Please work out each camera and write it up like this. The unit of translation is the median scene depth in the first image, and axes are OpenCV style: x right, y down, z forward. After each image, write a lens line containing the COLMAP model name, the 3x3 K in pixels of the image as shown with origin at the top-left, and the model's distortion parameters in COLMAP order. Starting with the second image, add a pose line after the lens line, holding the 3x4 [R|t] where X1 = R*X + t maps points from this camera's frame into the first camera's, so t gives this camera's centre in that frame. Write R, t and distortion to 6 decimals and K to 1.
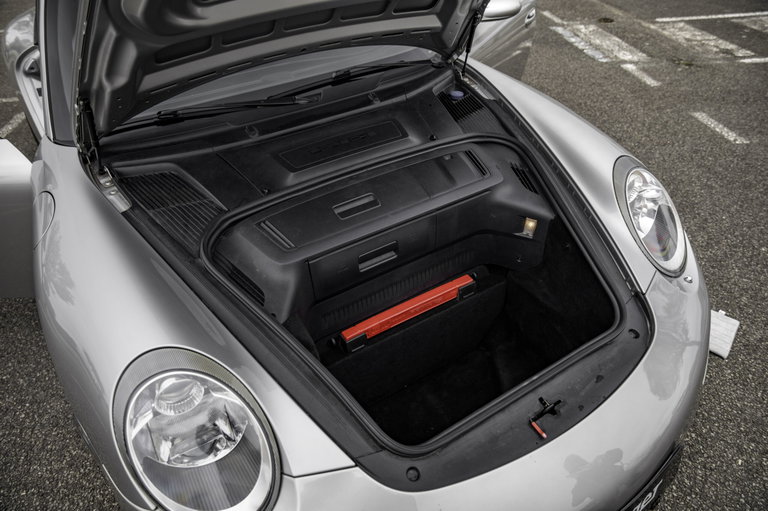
lens RADIAL K [[525.7, 0, 384.0], [0, 525.7, 255.5], [0, 0, 1]] dist [-0.094945, 0.055107]
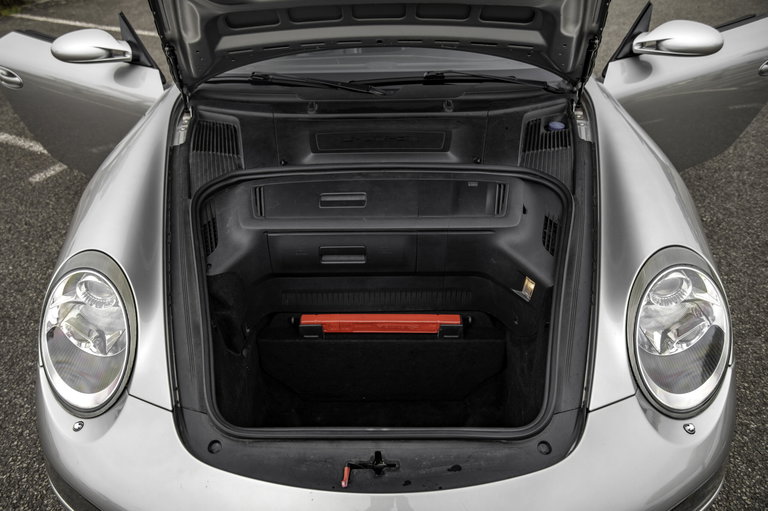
lens RADIAL K [[556.5, 0, 384.0], [0, 556.5, 255.5], [0, 0, 1]] dist [-0.080650, 0.003484]
pose [[0.838665, 0.337054, -0.427827, 0.461705], [-0.343062, 0.937012, 0.065702, -0.084894], [0.423024, 0.091669, 0.901469, 0.083428]]
